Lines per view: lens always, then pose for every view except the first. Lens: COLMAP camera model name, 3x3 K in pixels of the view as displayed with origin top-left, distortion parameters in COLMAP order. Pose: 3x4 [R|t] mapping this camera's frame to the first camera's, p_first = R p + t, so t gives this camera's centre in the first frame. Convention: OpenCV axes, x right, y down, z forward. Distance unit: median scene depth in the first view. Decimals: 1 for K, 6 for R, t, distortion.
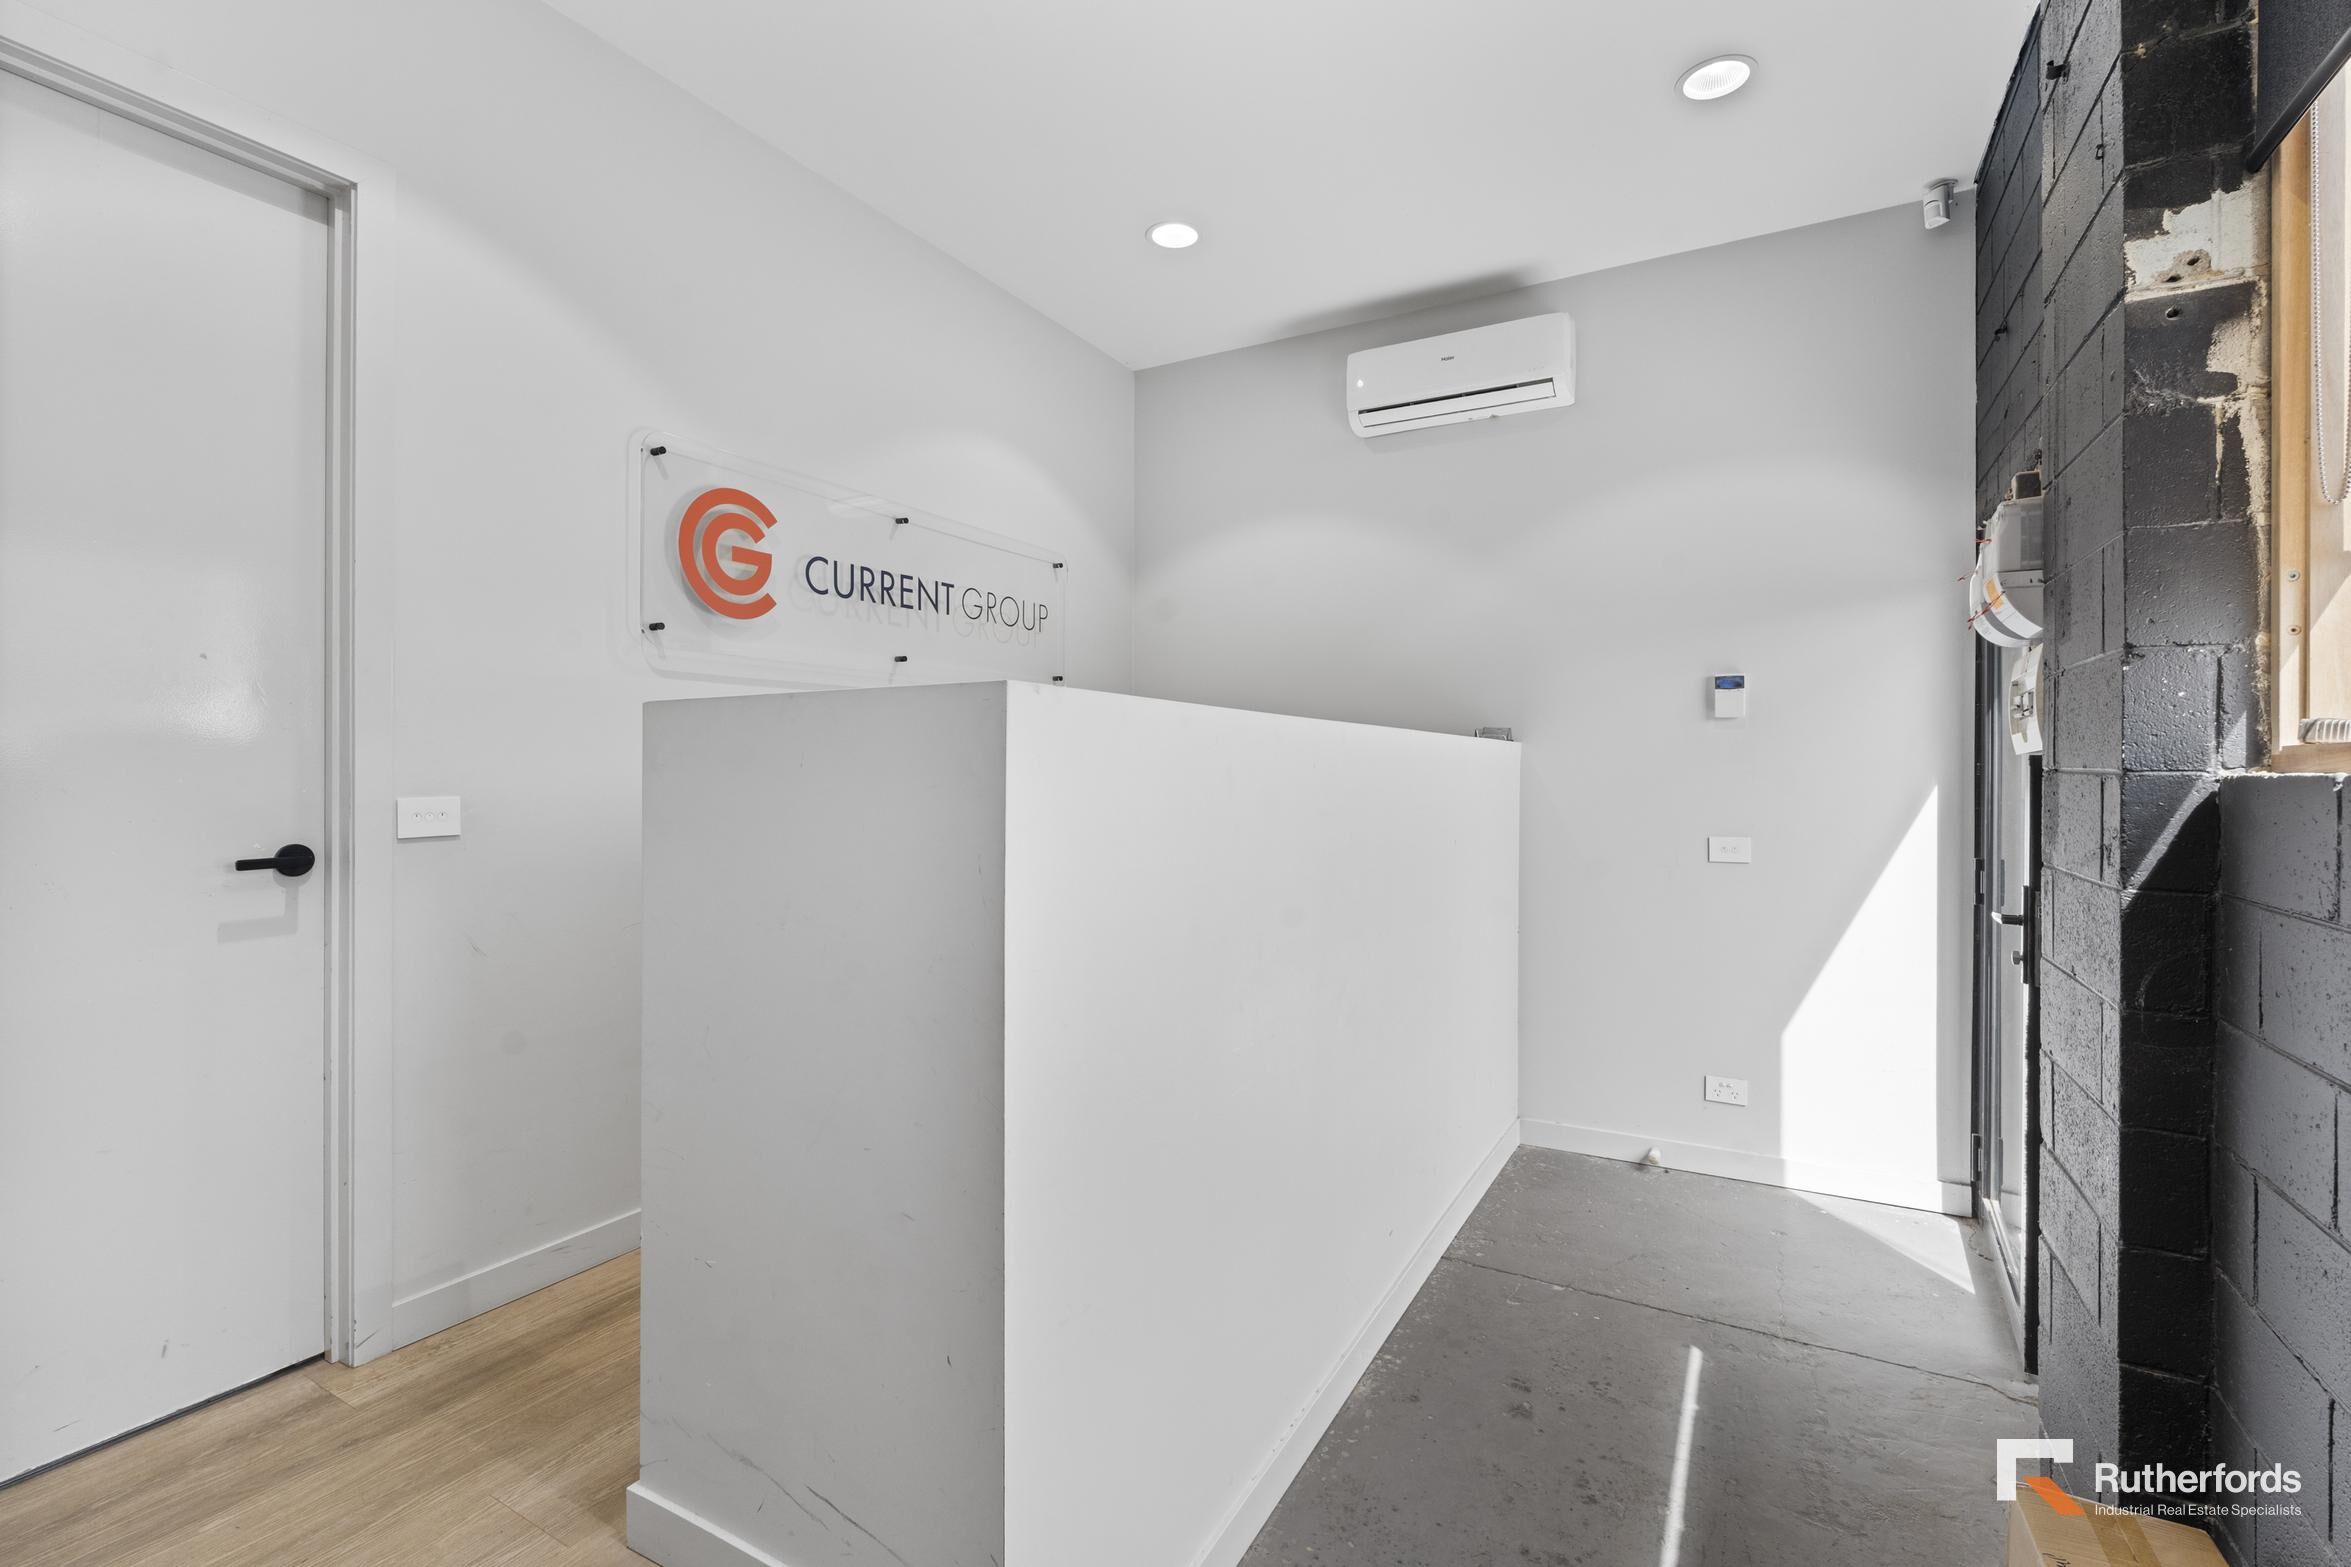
lens RADIAL K [[1047.0, 0, 1180.4], [0, 1047.0, 780.7], [0, 0, 1]] dist [0.000180, -0.000320]
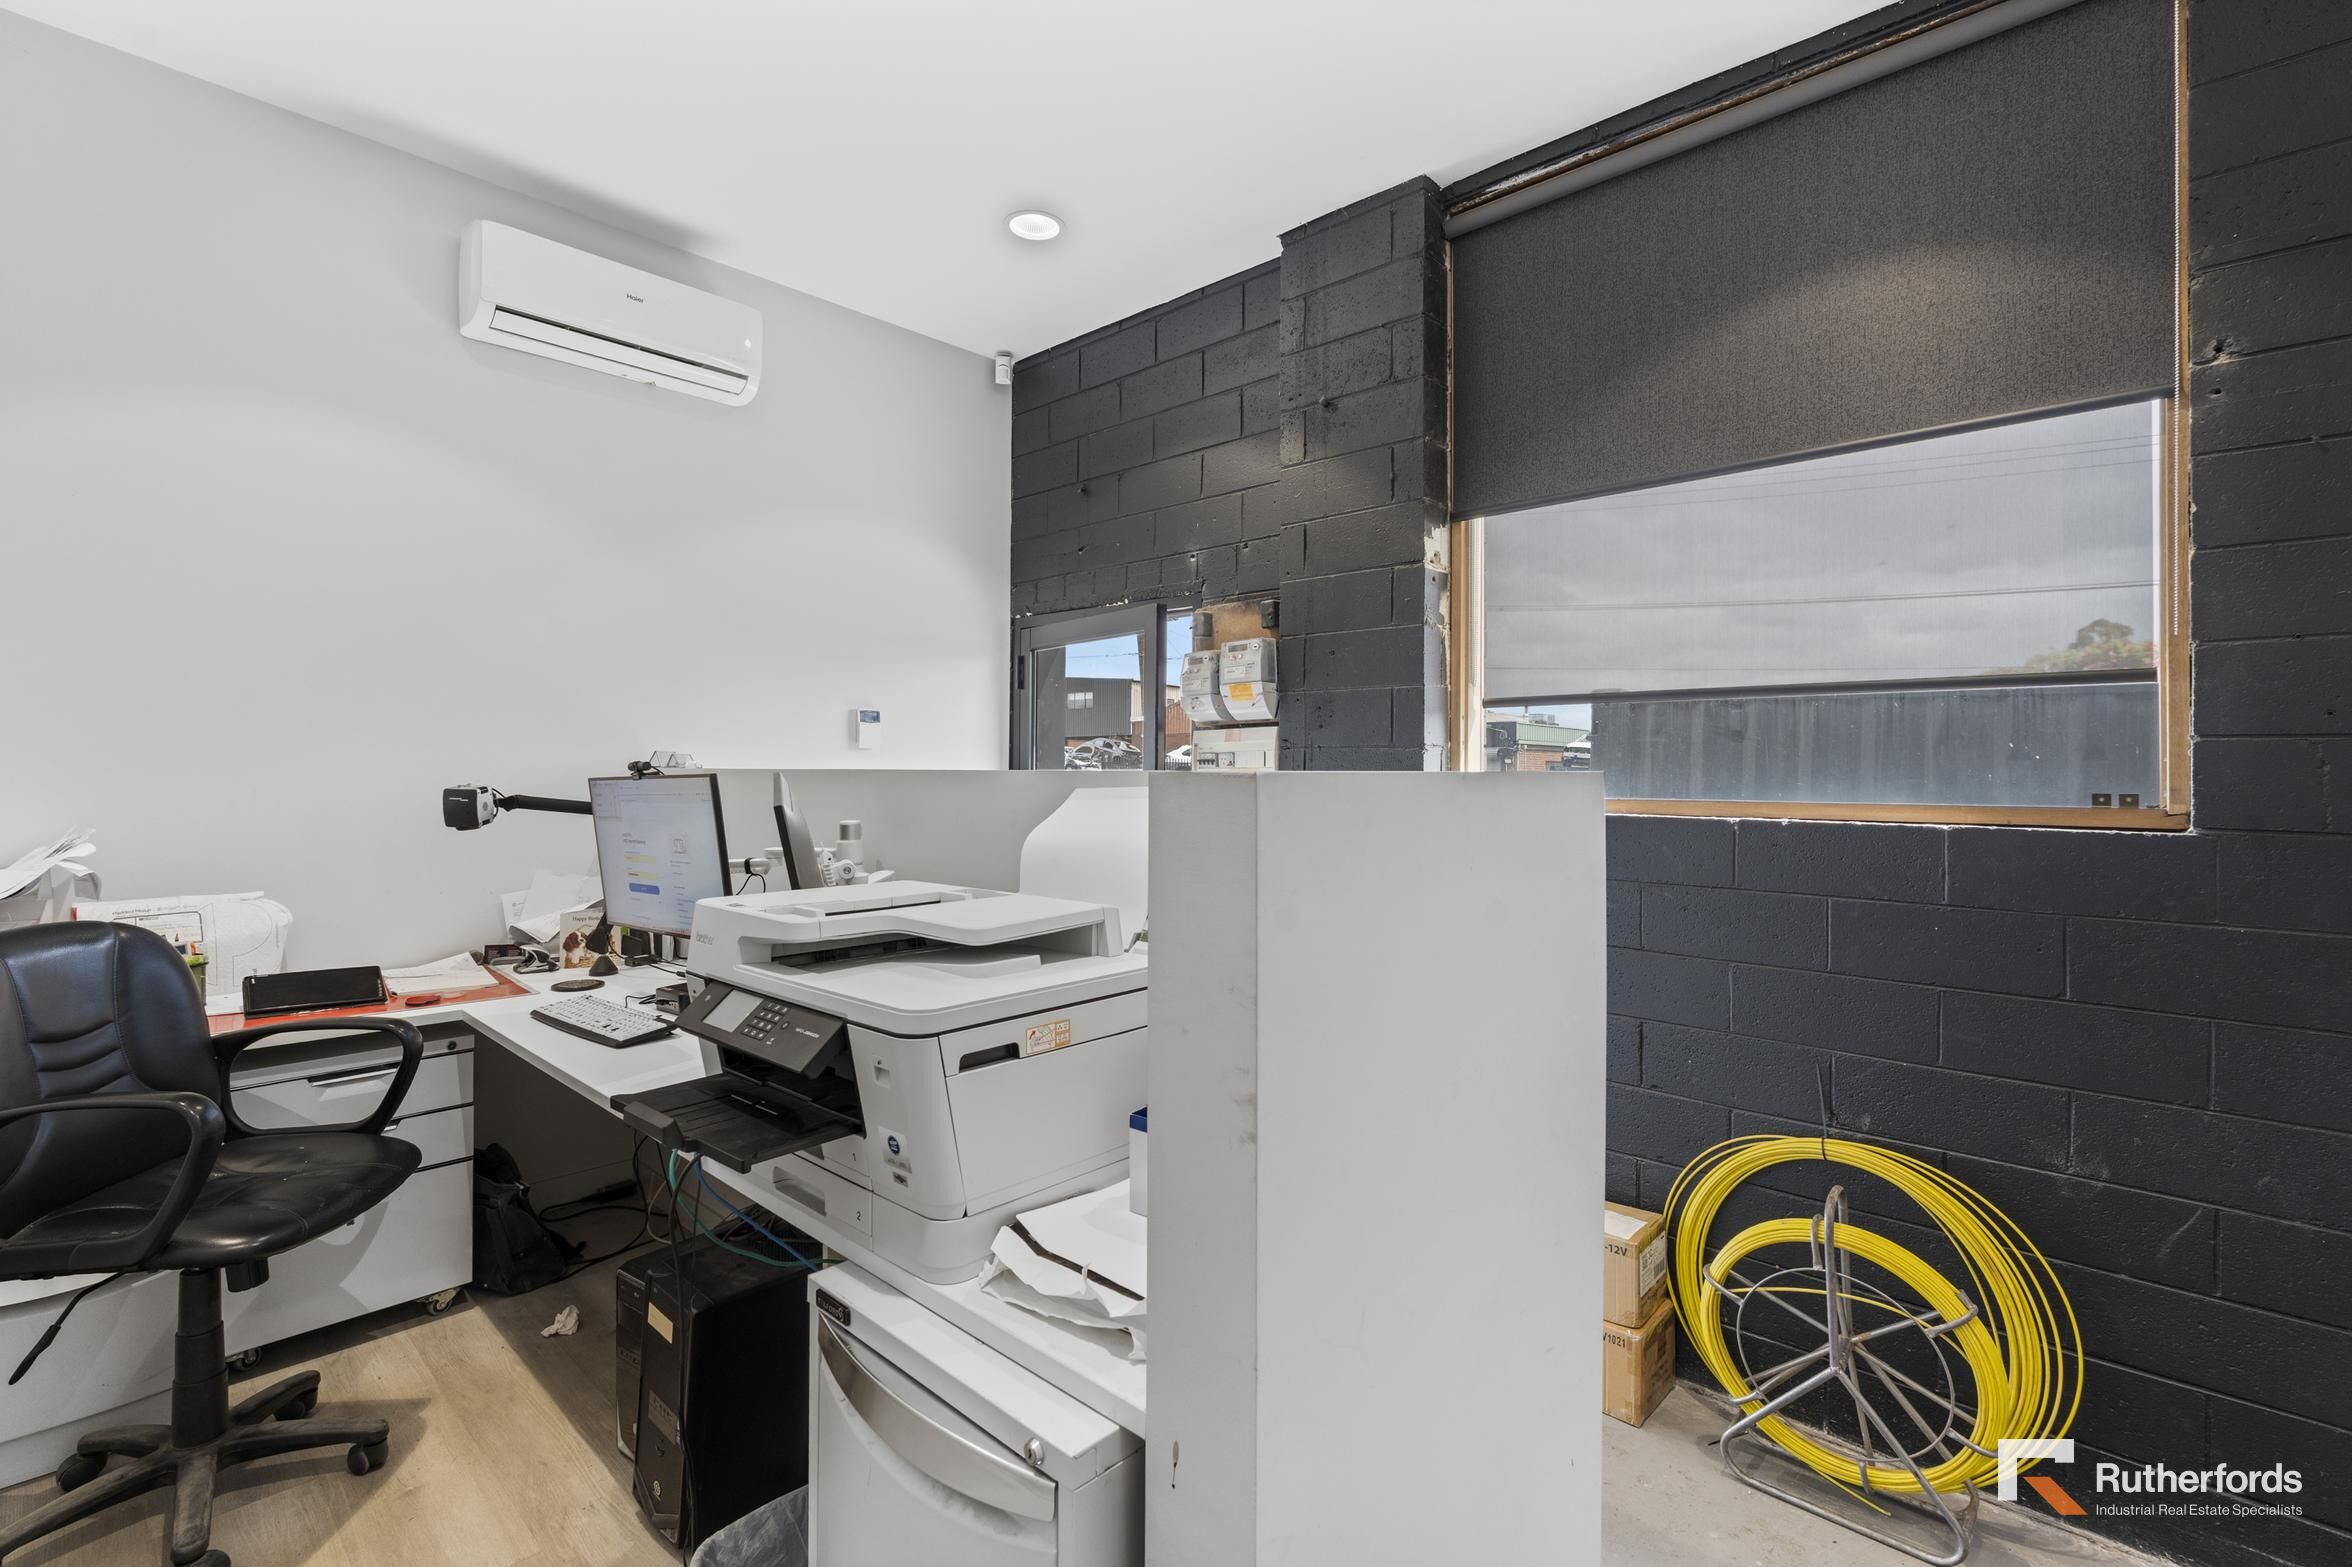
lens RADIAL K [[1047.4, 0, 1187.9], [0, 1047.4, 765.1], [0, 0, 1]] dist [0.000180, -0.000320]
pose [[0.229629, -0.002026, 0.973276, -0.467138], [0.007172, 0.999974, 0.000390, -0.040608], [-0.973252, 0.006891, 0.229638, 0.422641]]
